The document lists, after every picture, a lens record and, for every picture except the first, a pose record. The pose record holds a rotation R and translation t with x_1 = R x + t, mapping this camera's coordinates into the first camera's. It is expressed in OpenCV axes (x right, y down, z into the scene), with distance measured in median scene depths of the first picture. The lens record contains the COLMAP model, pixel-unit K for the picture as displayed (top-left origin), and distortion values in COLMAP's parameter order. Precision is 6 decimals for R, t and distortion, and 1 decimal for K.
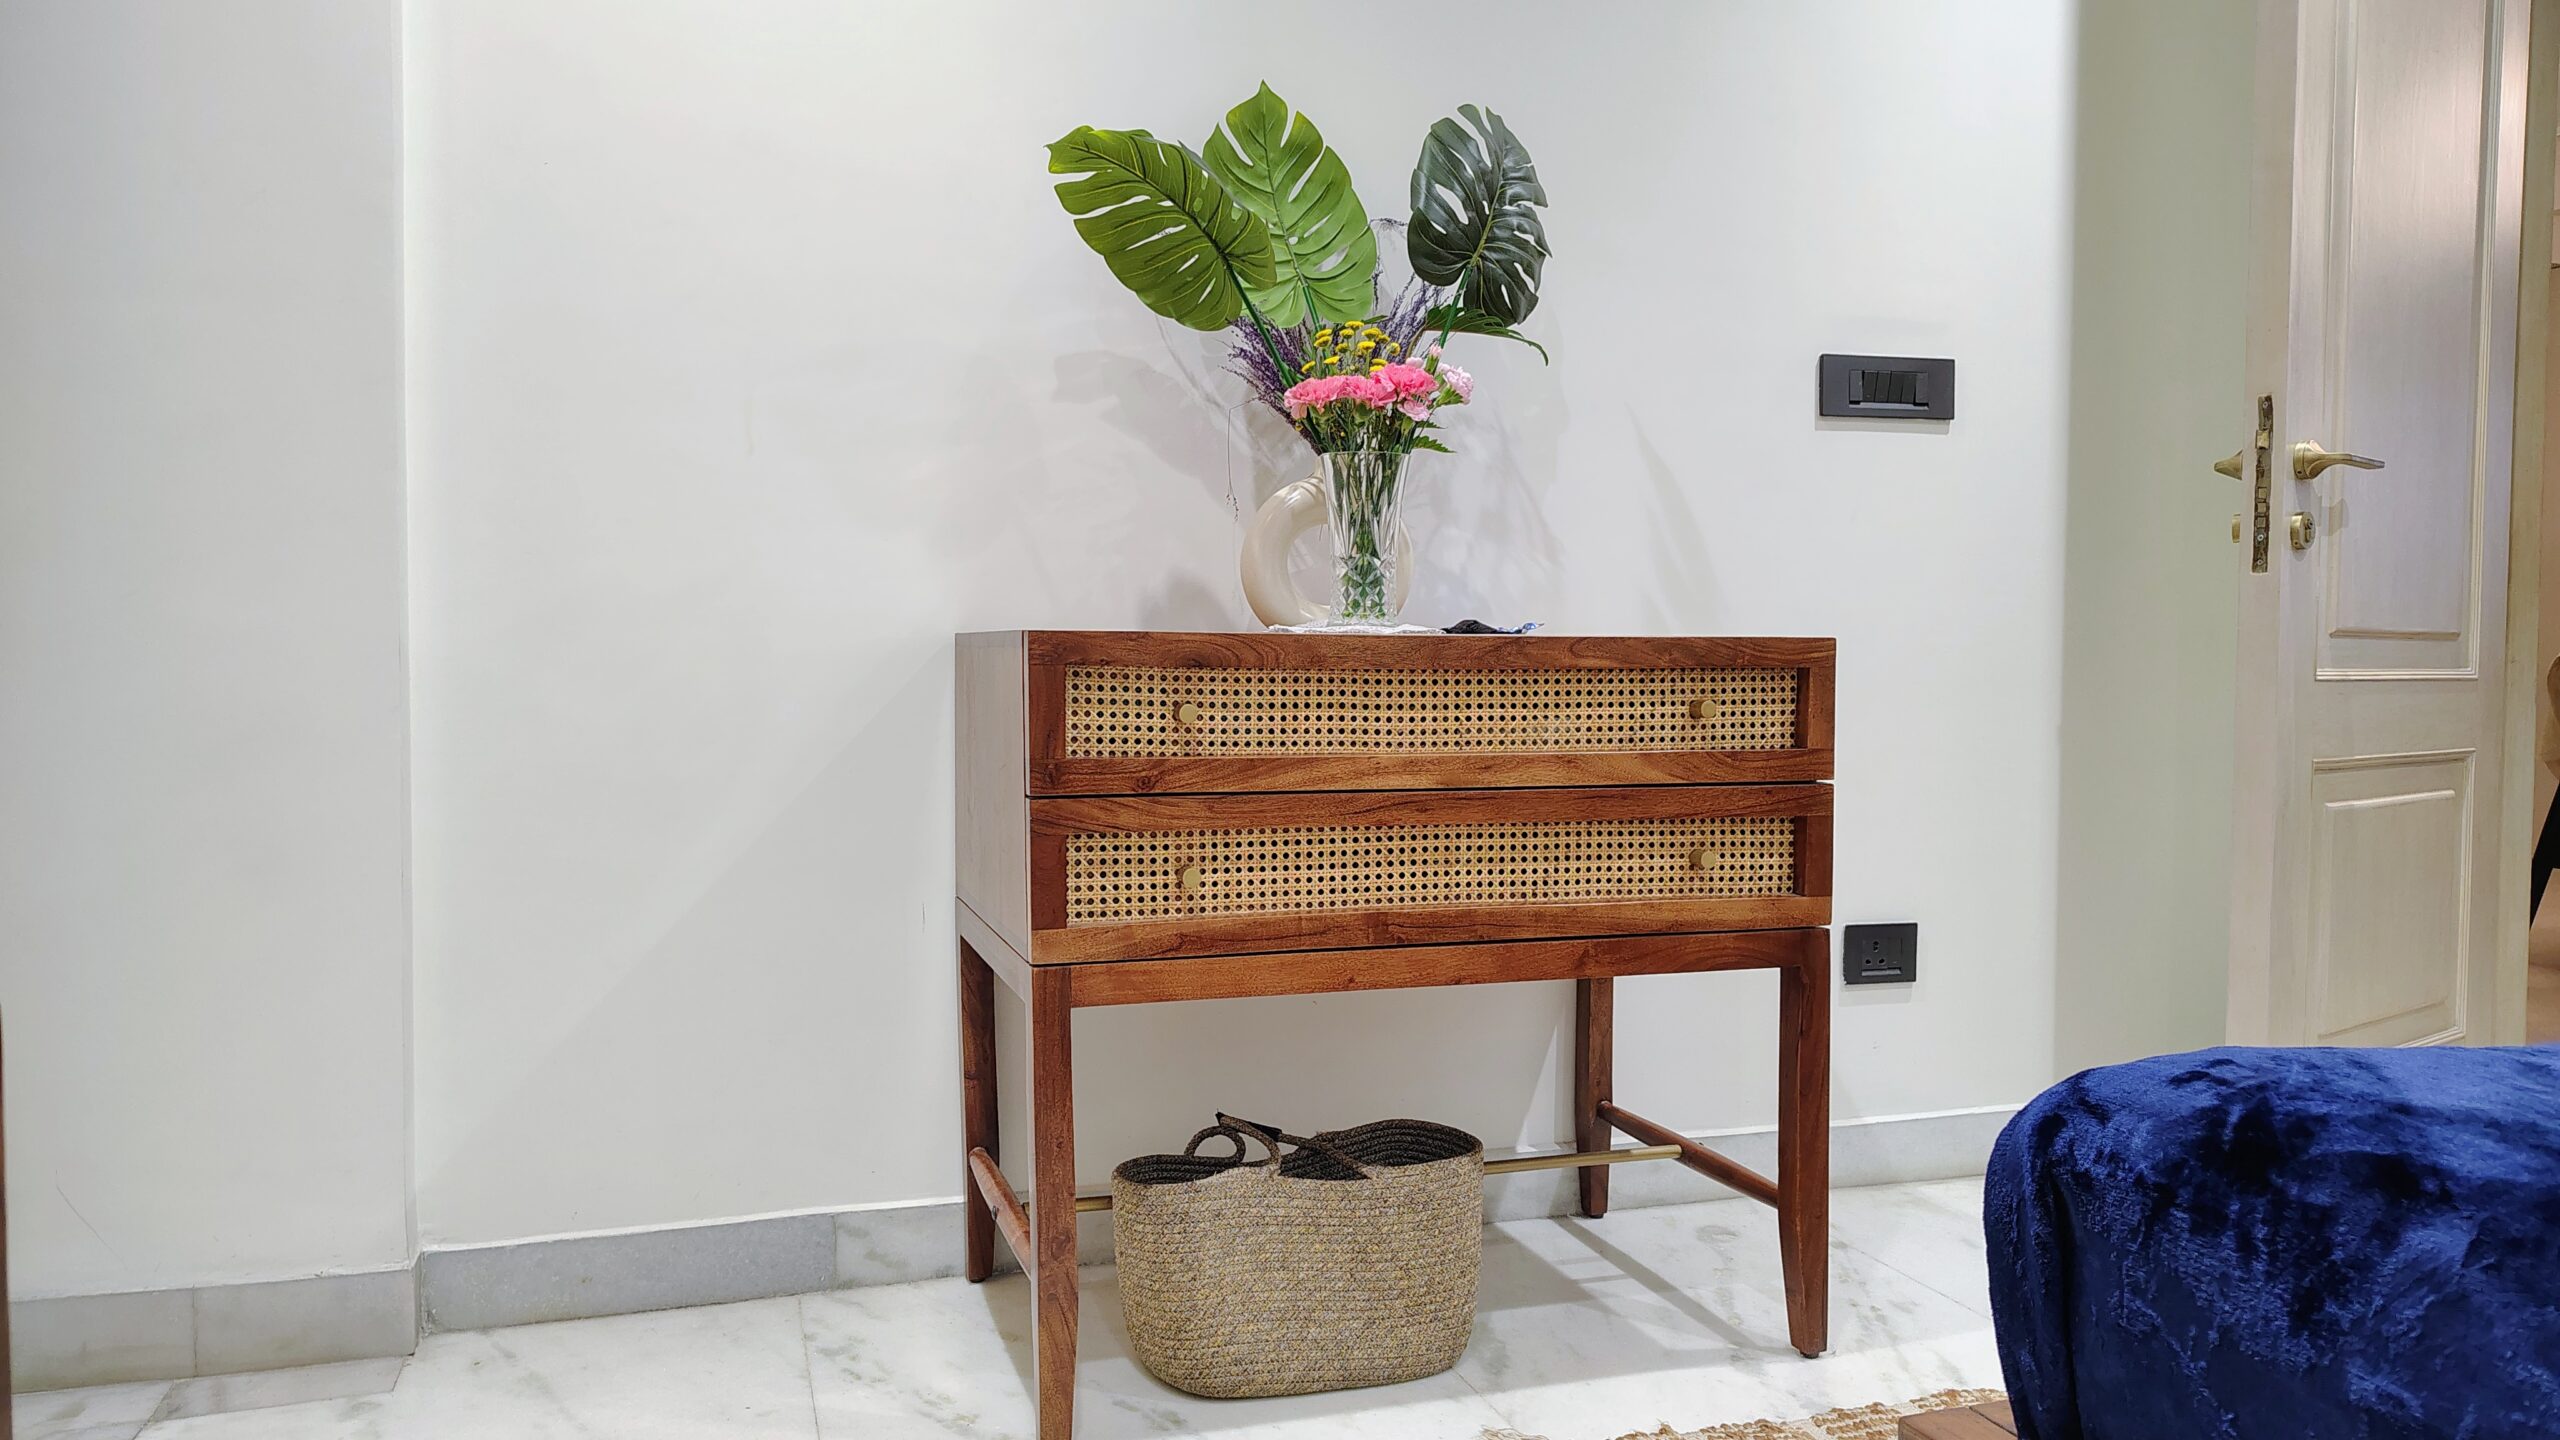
lens RADIAL K [[1769.9, 0, 1275.0], [0, 1769.9, 719.2], [0, 0, 1]] dist [0.025028, -0.036224]
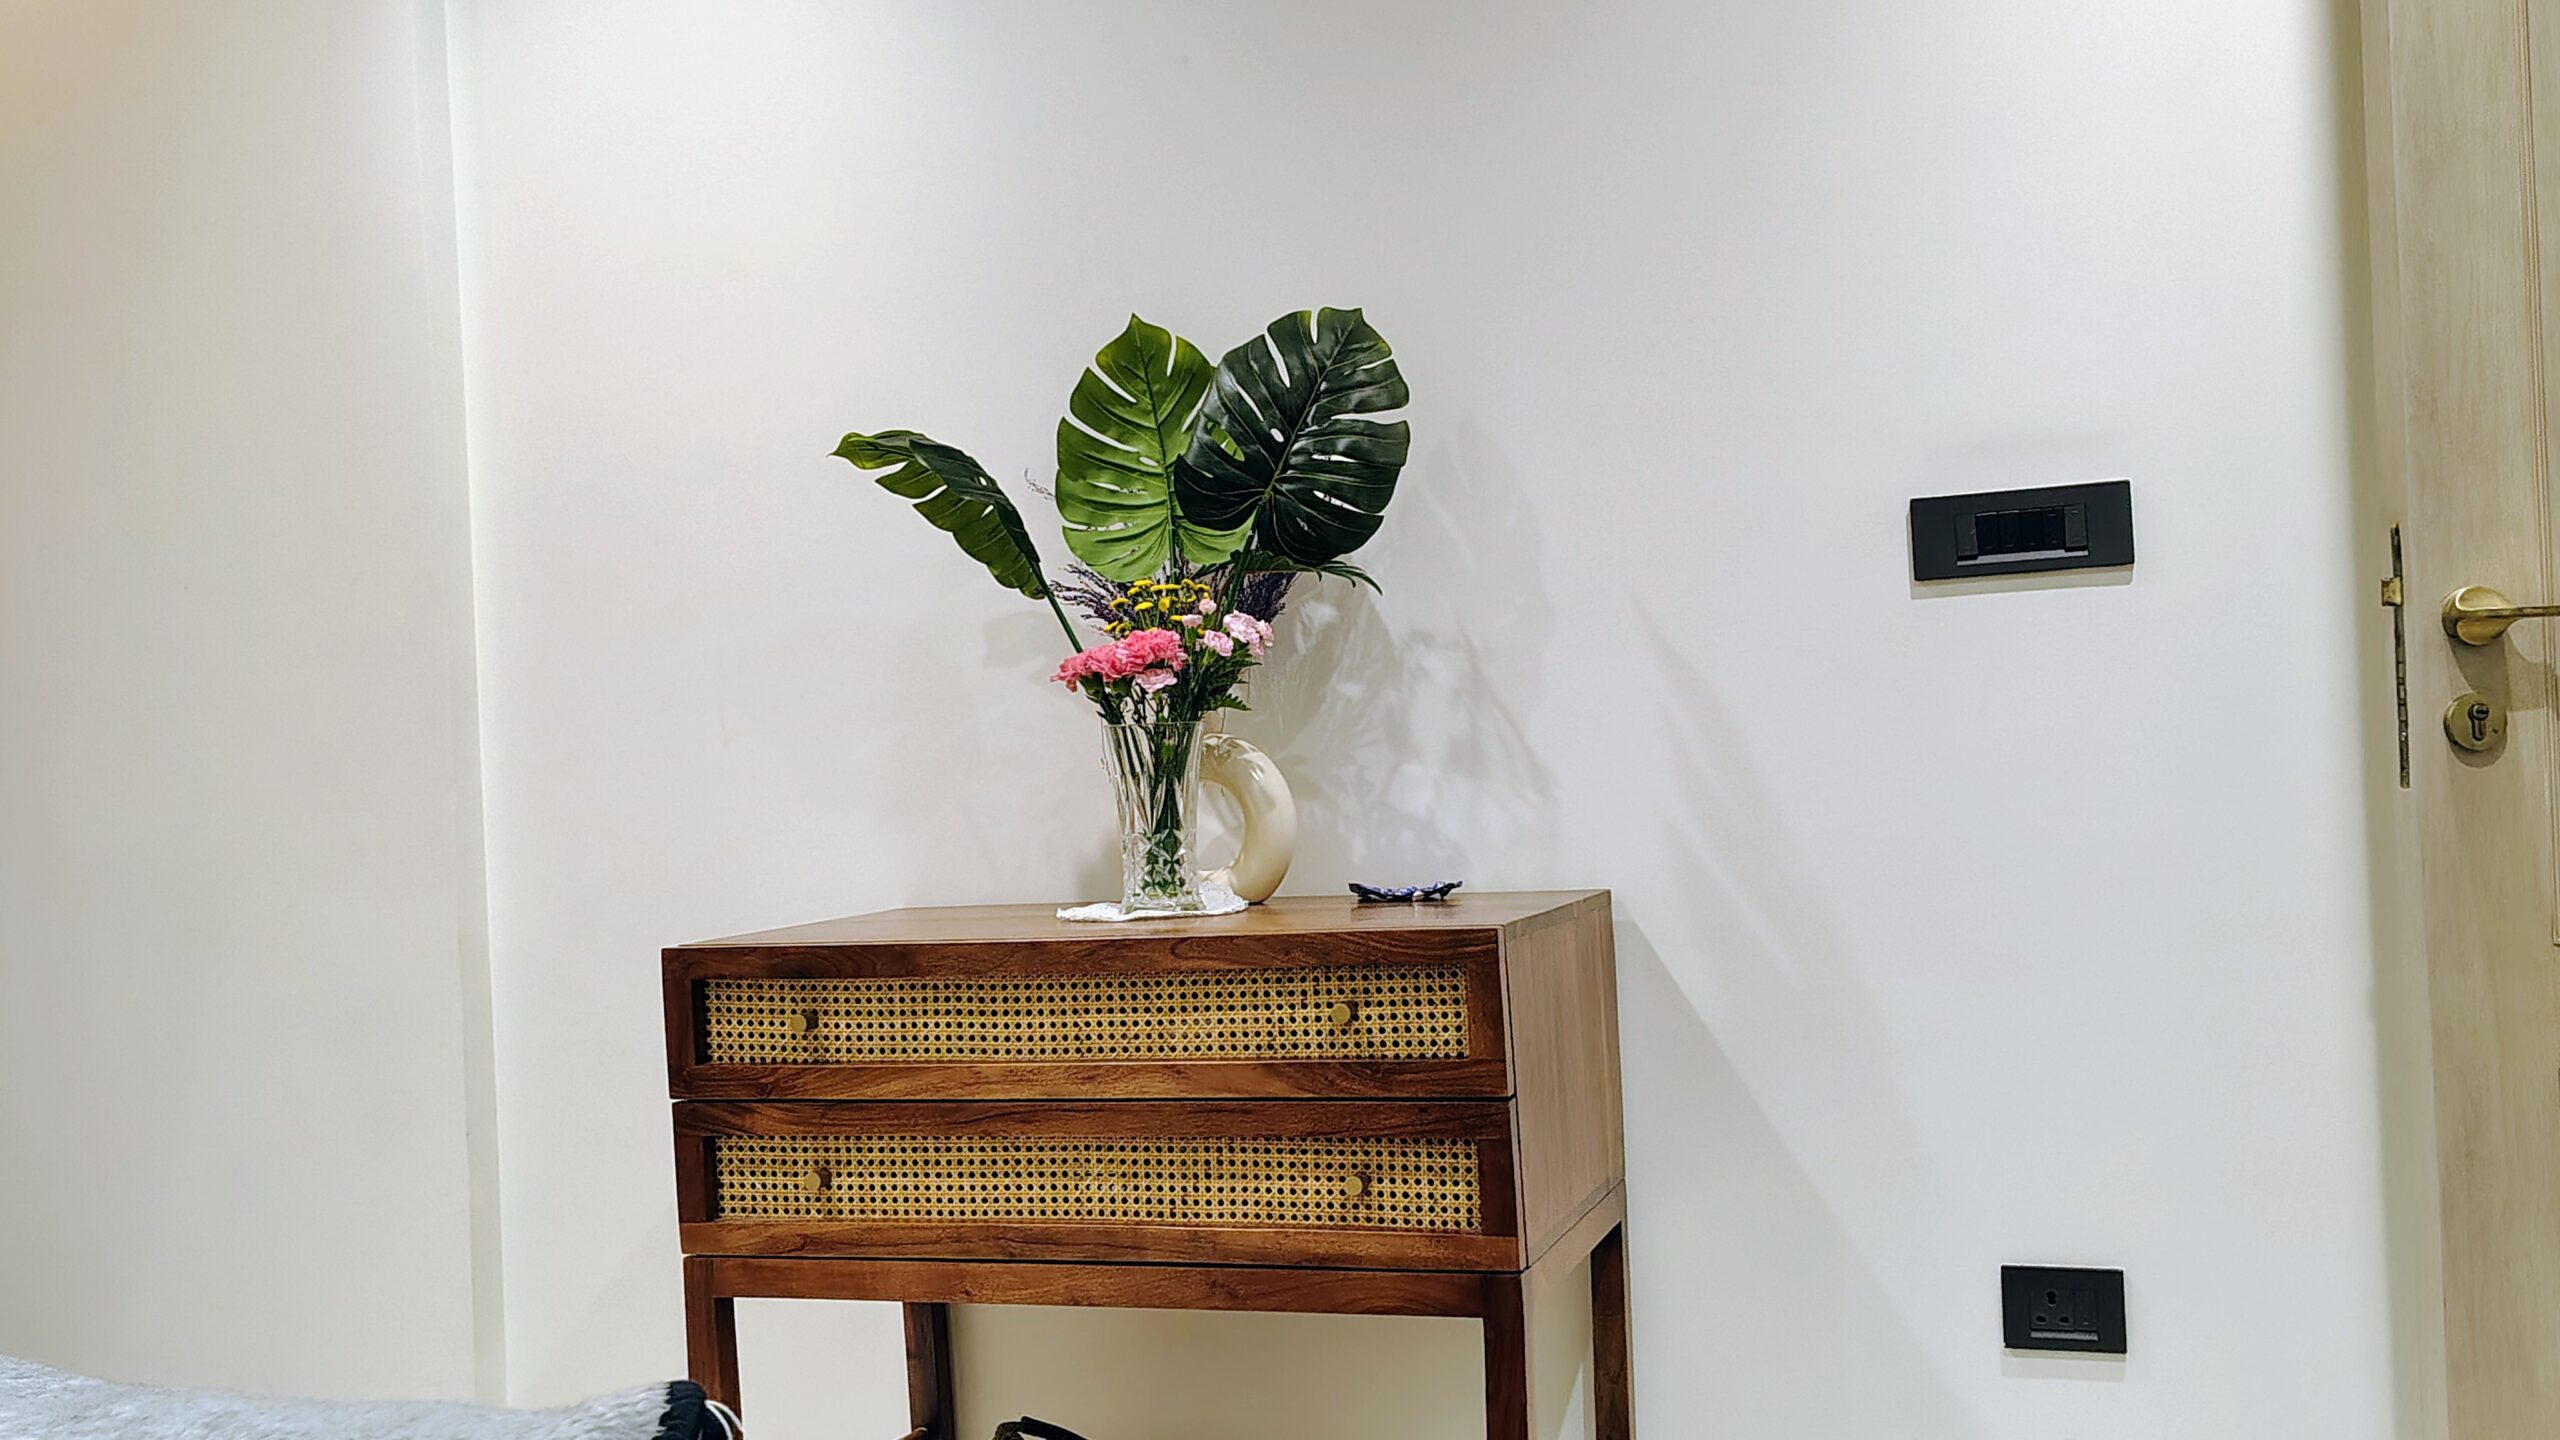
lens RADIAL K [[2585.7, 0, 1299.0], [0, 2585.7, 715.9], [0, 0, 1]] dist [0.021847, 0.000000]
pose [[0.802272, -0.051399, -0.594742, 1.002321], [0.030181, 0.998505, -0.045580, -0.095804], [0.596196, 0.018618, 0.802623, -0.048265]]
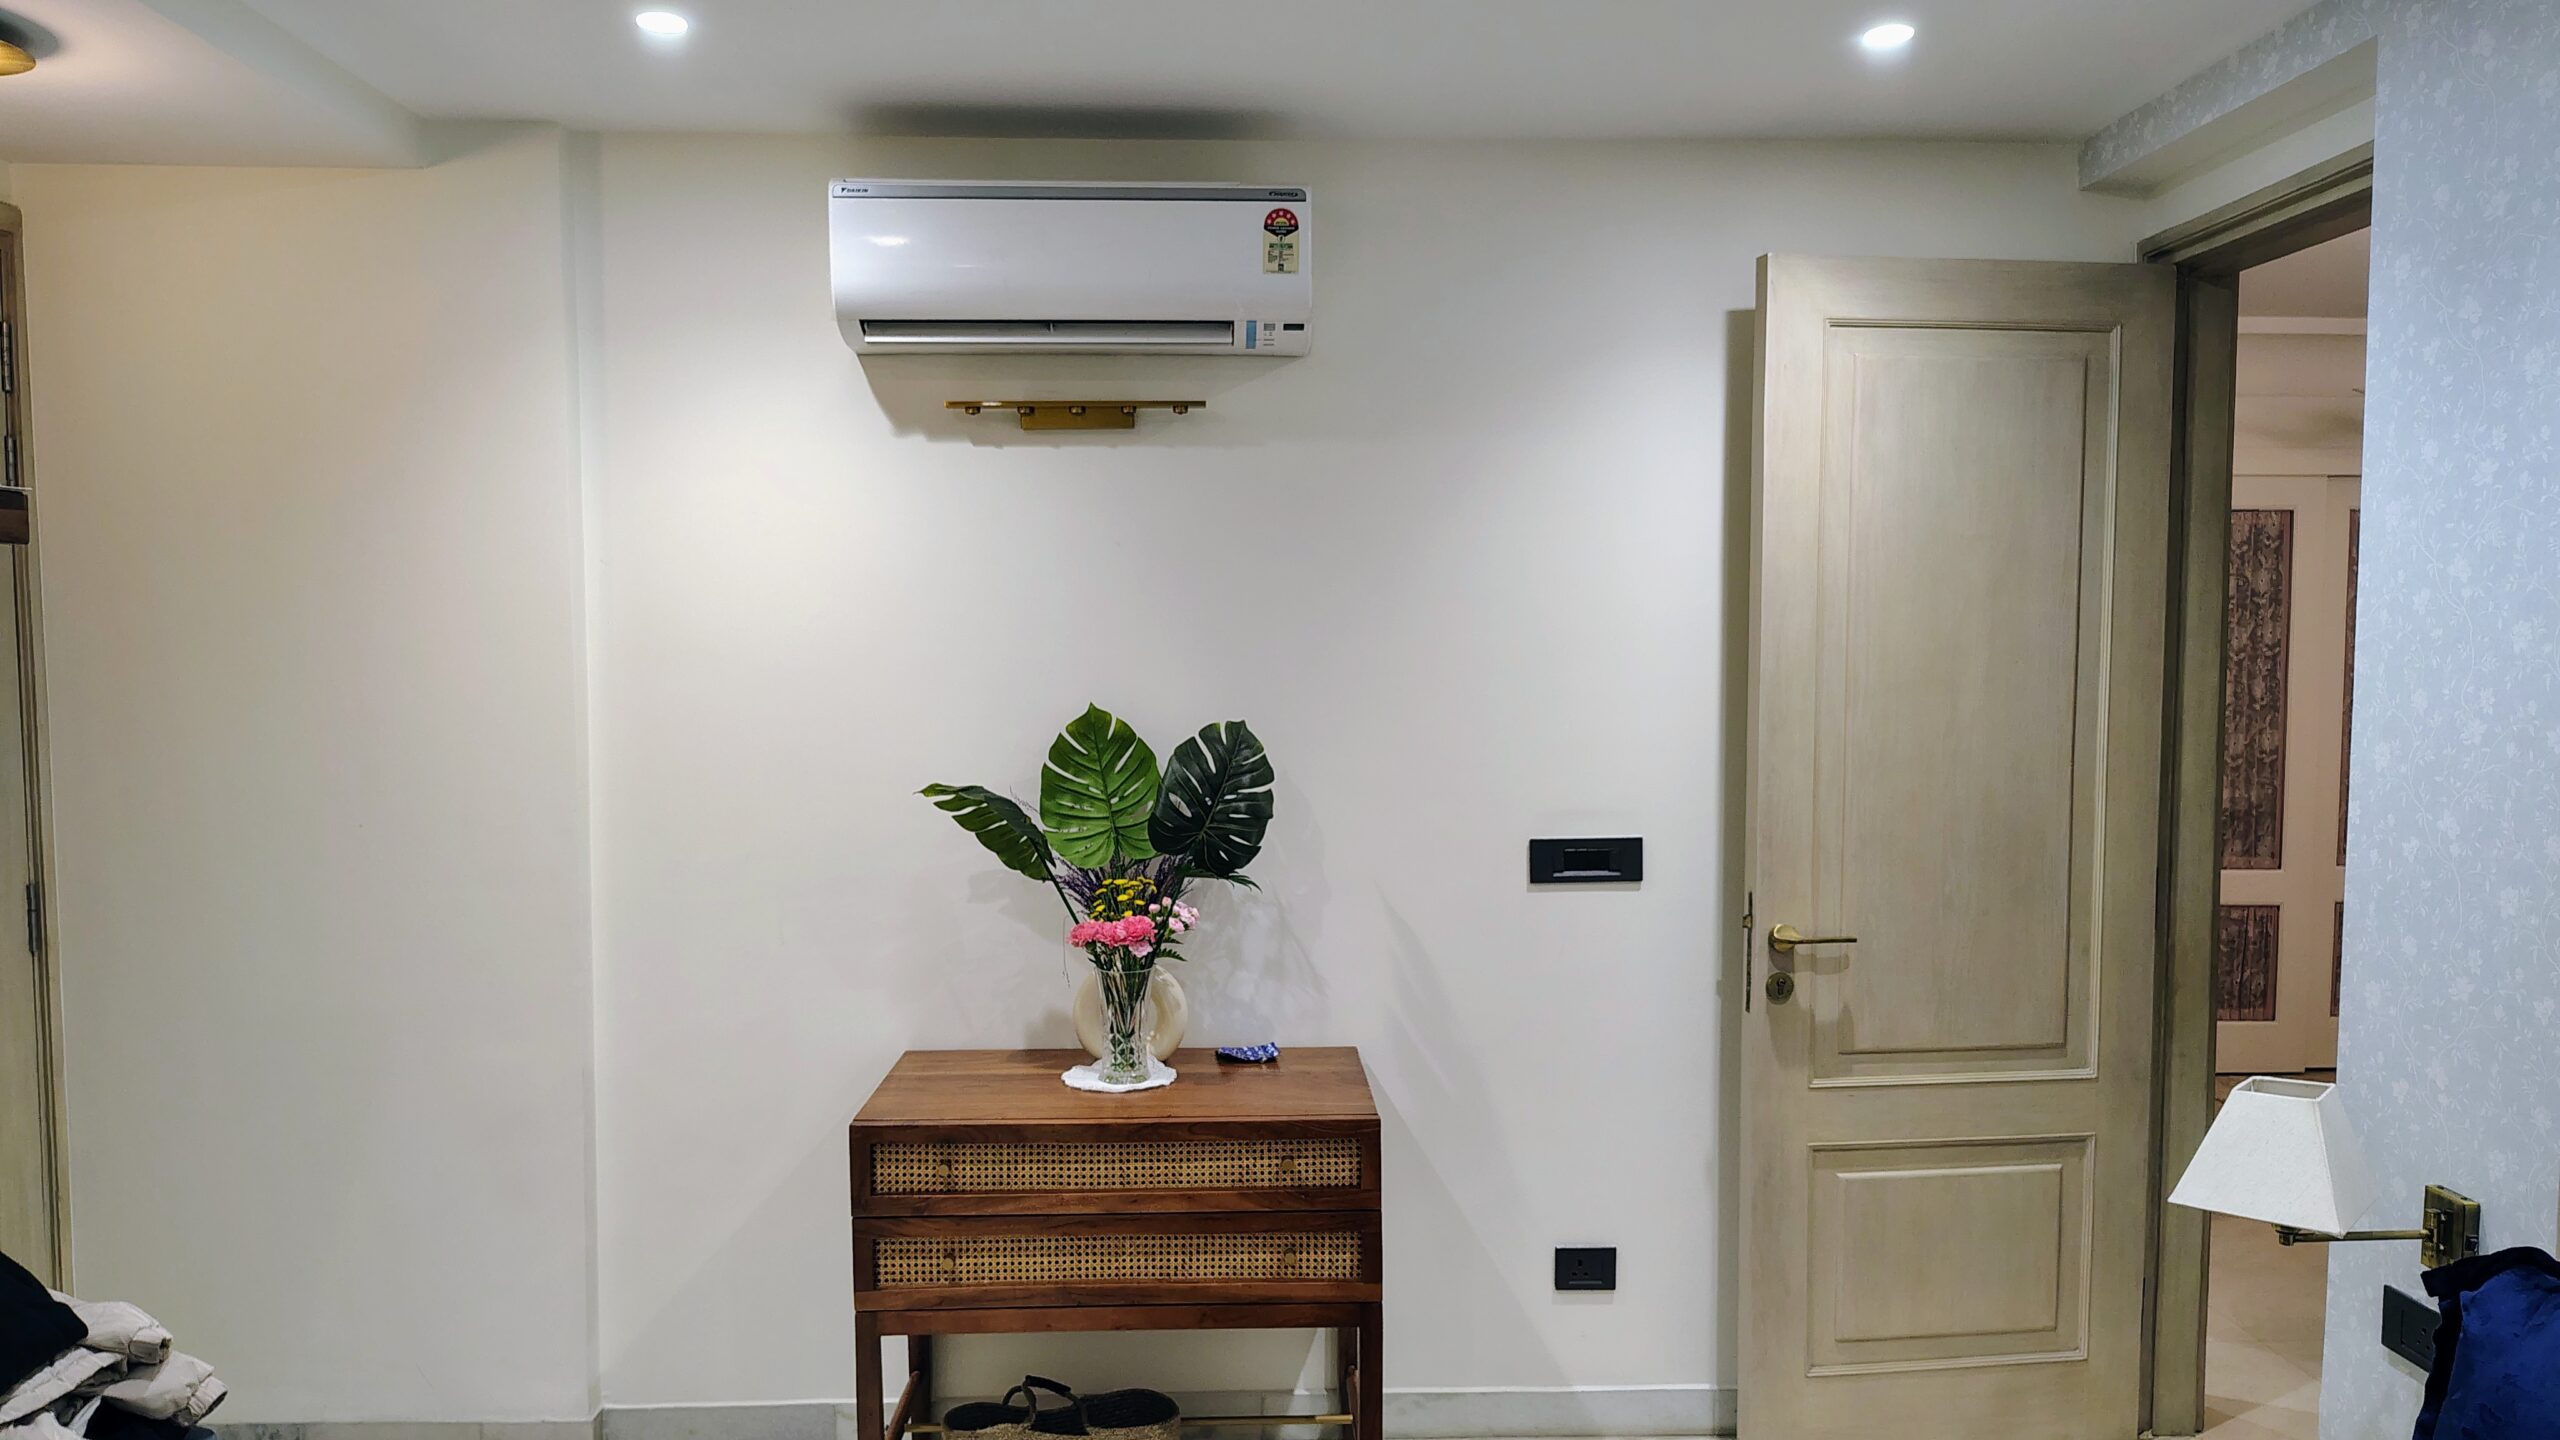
lens RADIAL K [[1769.9, 0, 1292.0], [0, 1769.9, 741.0], [0, 0, 1]] dist [0.025028, -0.036224]
pose [[0.962467, 0.009541, -0.271230, 0.673065], [-0.003544, 0.999738, 0.022592, -0.418573], [0.271374, -0.020783, 0.962250, -0.509113]]
